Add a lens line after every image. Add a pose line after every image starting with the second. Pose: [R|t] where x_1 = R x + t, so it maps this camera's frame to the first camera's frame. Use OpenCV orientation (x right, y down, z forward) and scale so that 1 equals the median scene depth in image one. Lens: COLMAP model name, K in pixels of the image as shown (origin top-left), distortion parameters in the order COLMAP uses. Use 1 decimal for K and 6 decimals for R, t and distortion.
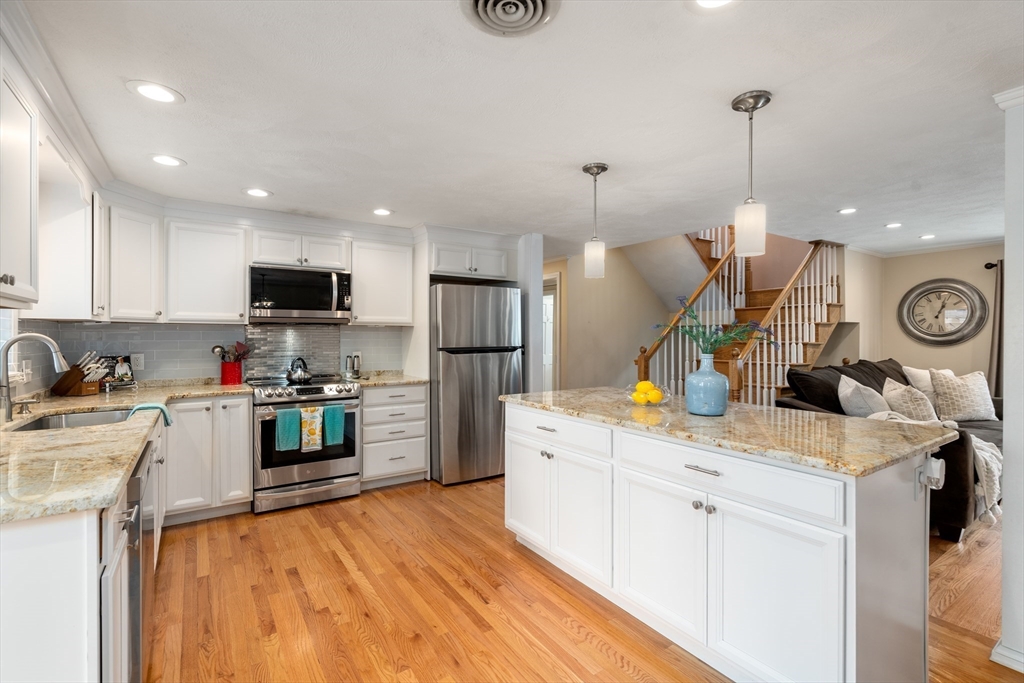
lens RADIAL K [[467.4, 0, 508.4], [0, 467.4, 334.0], [0, 0, 1]] dist [-0.002813, 0.000177]
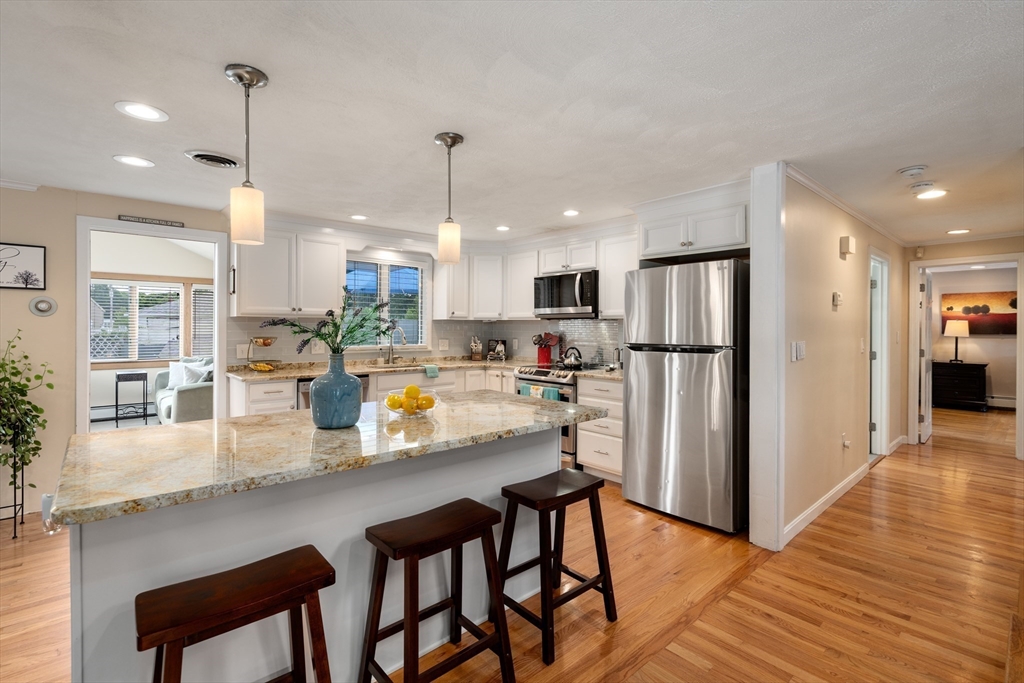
lens RADIAL K [[467.4, 0, 516.8], [0, 467.4, 326.4], [0, 0, 1]] dist [-0.002813, 0.000177]
pose [[0.137508, -0.000464, -0.990501, 0.699048], [0.000615, 1.000000, -0.000383, -0.001667], [0.990500, -0.000556, 0.137508, 0.663171]]
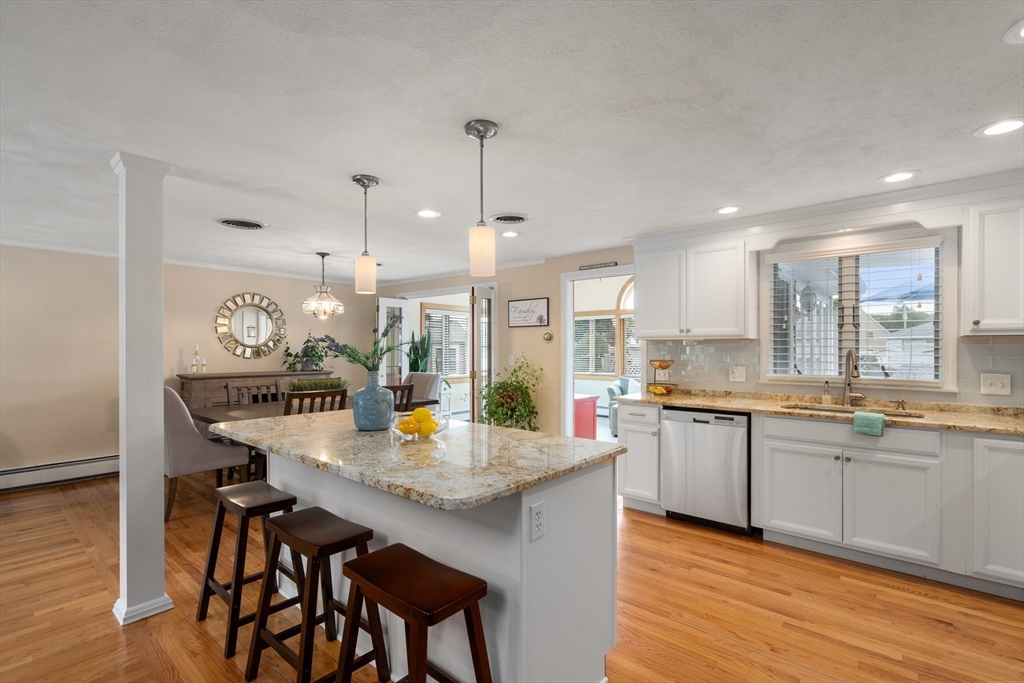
lens RADIAL K [[467.4, 0, 515.5], [0, 467.4, 344.9], [0, 0, 1]] dist [-0.002813, 0.000177]
pose [[-0.960567, -0.004484, -0.278014, 0.217426], [-0.000324, 0.999887, -0.015007, 0.002833], [0.278049, -0.014325, -0.960460, 1.119282]]
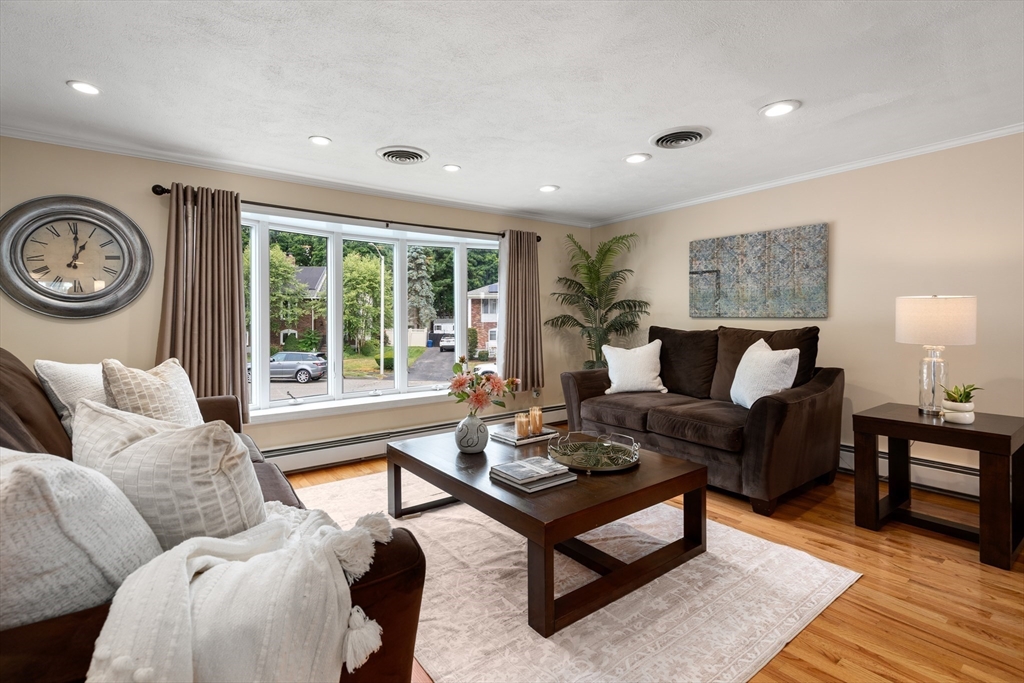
lens RADIAL K [[467.4, 0, 505.5], [0, 467.4, 322.8], [0, 0, 1]] dist [-0.002813, 0.000177]
pose [[-0.051227, 0.000991, 0.998687, 0.442960], [0.000329, 0.999999, -0.000975, 0.039424], [-0.998687, 0.000279, -0.051228, 0.660572]]
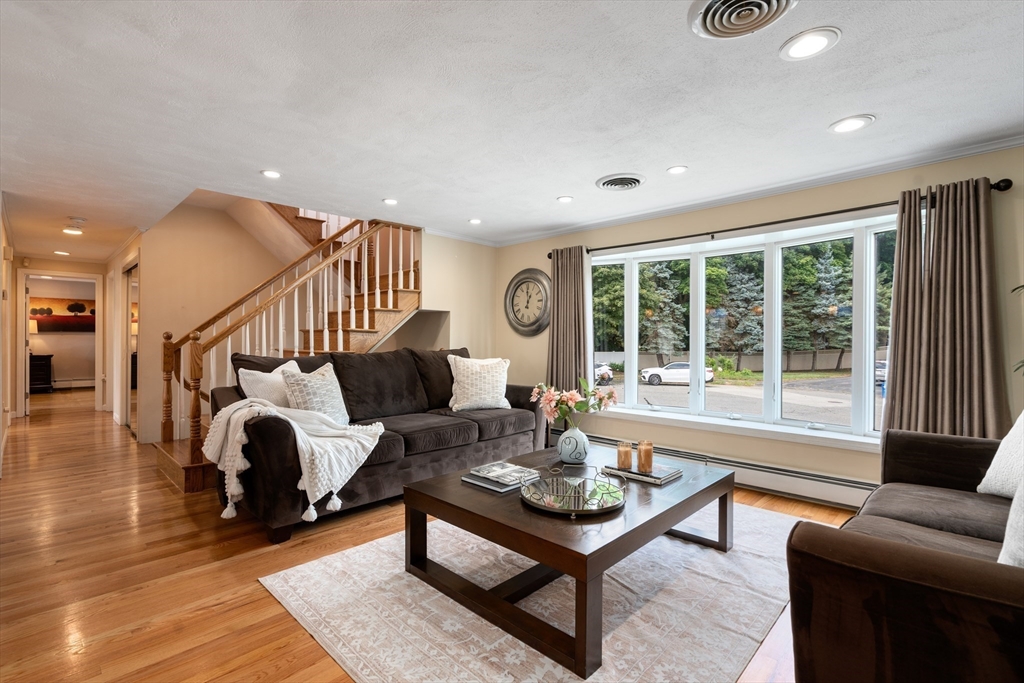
lens RADIAL K [[467.4, 0, 513.8], [0, 467.4, 343.6], [0, 0, 1]] dist [-0.002813, 0.000177]
pose [[0.976001, 0.004665, 0.217716, 0.853743], [-0.008193, 0.999849, 0.015304, 0.033997], [-0.217612, -0.016720, 0.975892, 0.032851]]
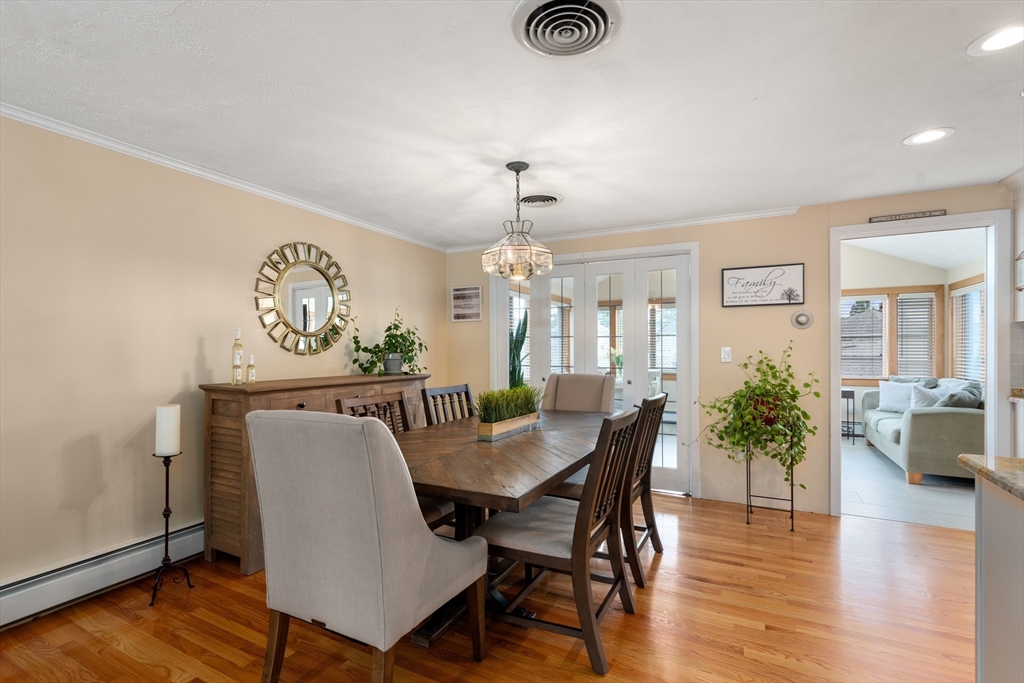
lens RADIAL K [[467.4, 0, 507.6], [0, 467.4, 352.5], [0, 0, 1]] dist [-0.002813, 0.000177]
pose [[-0.870824, 0.004279, -0.491577, 0.684064], [0.005233, 0.999986, -0.000565, 0.020915], [0.491567, -0.003065, -0.870834, 0.447428]]
